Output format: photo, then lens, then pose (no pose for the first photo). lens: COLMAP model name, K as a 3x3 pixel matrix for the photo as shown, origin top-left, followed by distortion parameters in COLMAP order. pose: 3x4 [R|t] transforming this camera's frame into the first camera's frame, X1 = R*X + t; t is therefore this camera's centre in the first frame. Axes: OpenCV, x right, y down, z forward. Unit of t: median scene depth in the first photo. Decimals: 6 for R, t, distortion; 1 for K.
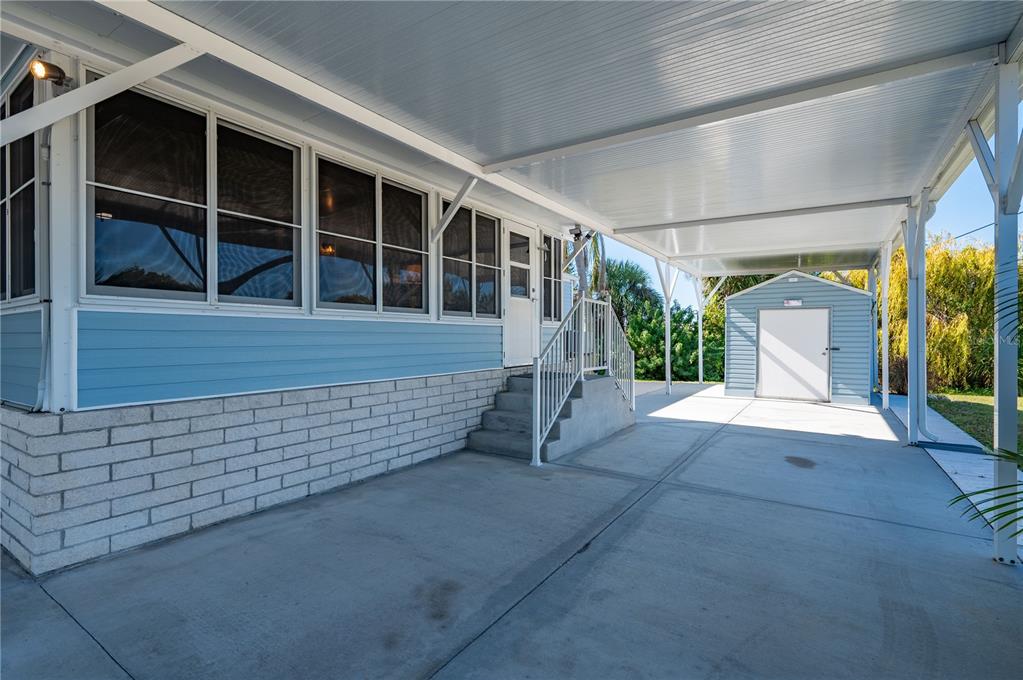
lens RADIAL K [[503.0, 0, 461.5], [0, 503.0, 337.8], [0, 0, 1]] dist [-0.013558, -0.000368]
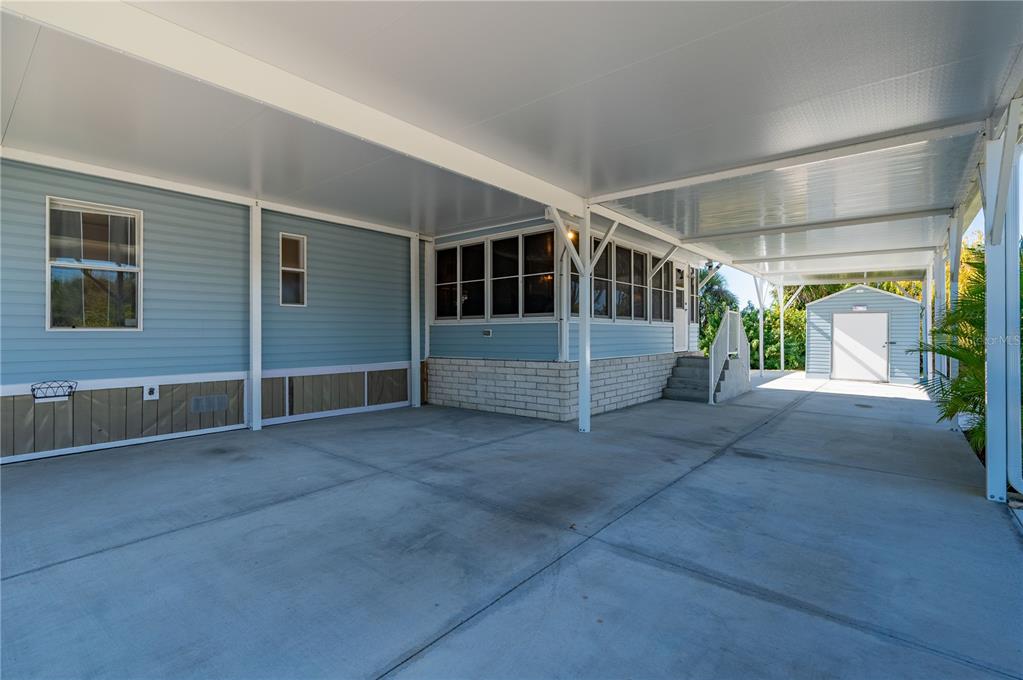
lens RADIAL K [[511.6, 0, 485.0], [0, 511.6, 333.9], [0, 0, 1]] dist [0.000130, 0.000215]
pose [[0.998747, 0.001021, -0.050026, -0.389761], [-0.001135, 0.999997, -0.002255, 0.002884], [0.050023, 0.002309, 0.998745, -0.603877]]
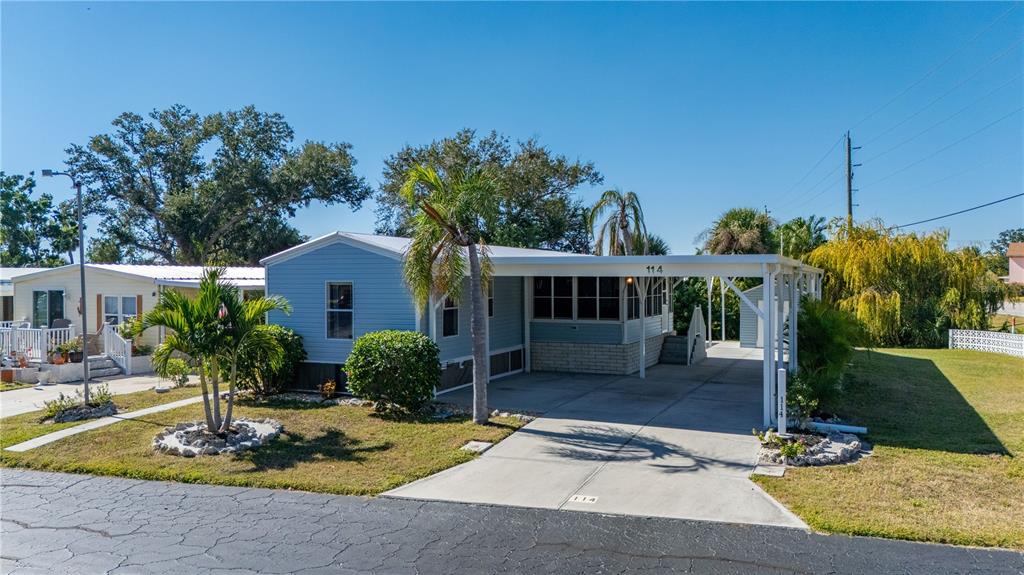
lens RADIAL K [[754.1, 0, 494.0], [0, 754.1, 282.9], [0, 0, 1]] dist [0.068297, -0.079123]
pose [[0.982025, -0.003588, 0.188716, -1.289918], [0.004112, 0.999989, -0.002386, -0.168340], [-0.188705, 0.003119, 0.982029, -2.274250]]
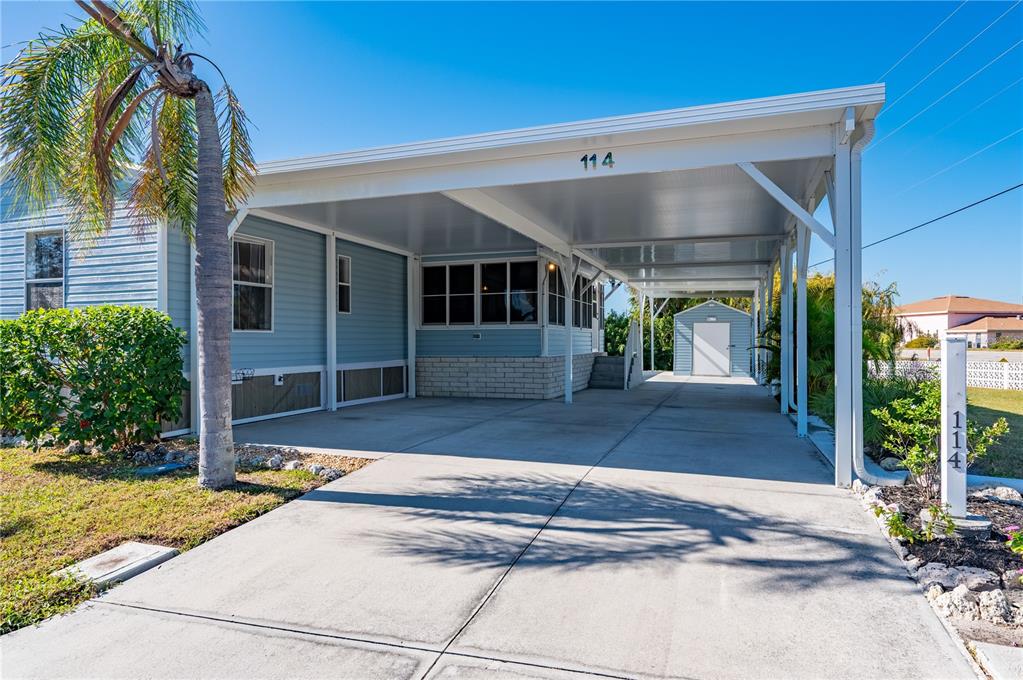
lens RADIAL K [[626.3, 0, 511.5], [0, 626.3, 340.0], [0, 0, 1]] dist [-0.000599, 0.000008]
pose [[0.956433, 0.002514, 0.291942, -0.855291], [-0.001079, 0.999987, -0.005074, 0.017658], [-0.291951, 0.004538, 0.956422, -1.178362]]
